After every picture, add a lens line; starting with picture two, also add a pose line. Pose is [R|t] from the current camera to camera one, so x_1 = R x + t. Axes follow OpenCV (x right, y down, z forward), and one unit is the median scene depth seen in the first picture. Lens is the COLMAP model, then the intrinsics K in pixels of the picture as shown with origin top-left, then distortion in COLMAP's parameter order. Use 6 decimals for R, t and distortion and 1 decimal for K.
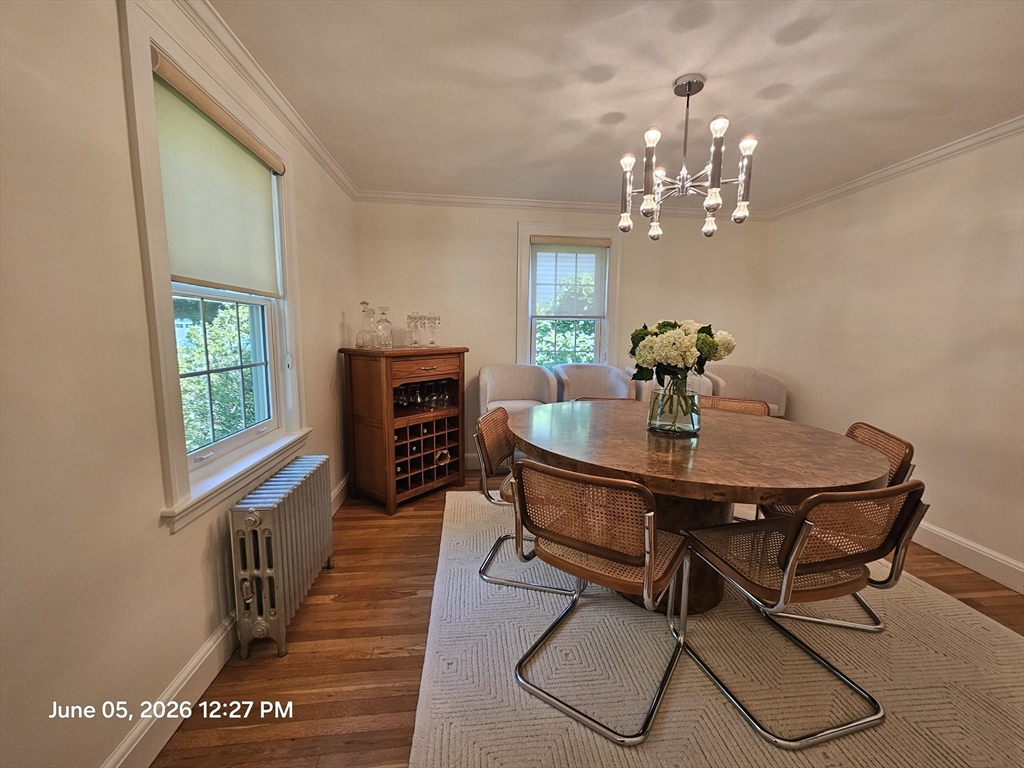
lens RADIAL K [[418.9, 0, 516.4], [0, 418.9, 384.7], [0, 0, 1]] dist [0.008292, -0.000495]
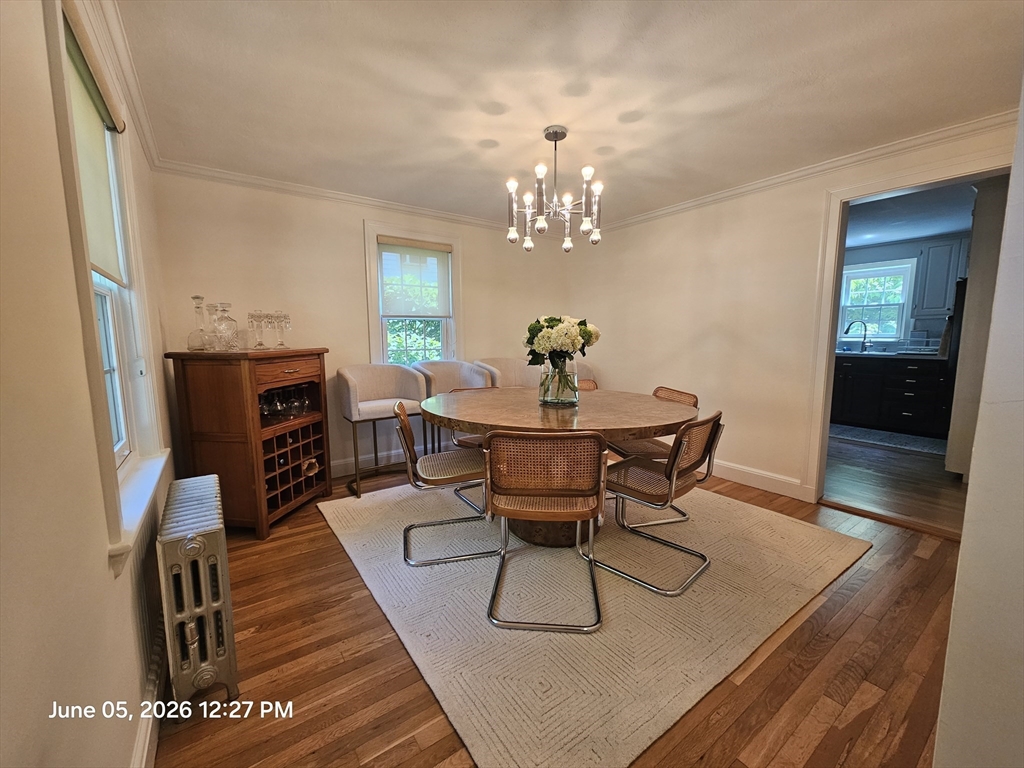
lens RADIAL K [[418.9, 0, 509.6], [0, 418.9, 385.9], [0, 0, 1]] dist [0.008292, -0.000495]
pose [[0.877900, -0.075354, 0.472877, -0.341783], [0.078502, 0.996828, 0.013107, 0.027282], [-0.472365, 0.025615, 0.881031, -0.041196]]
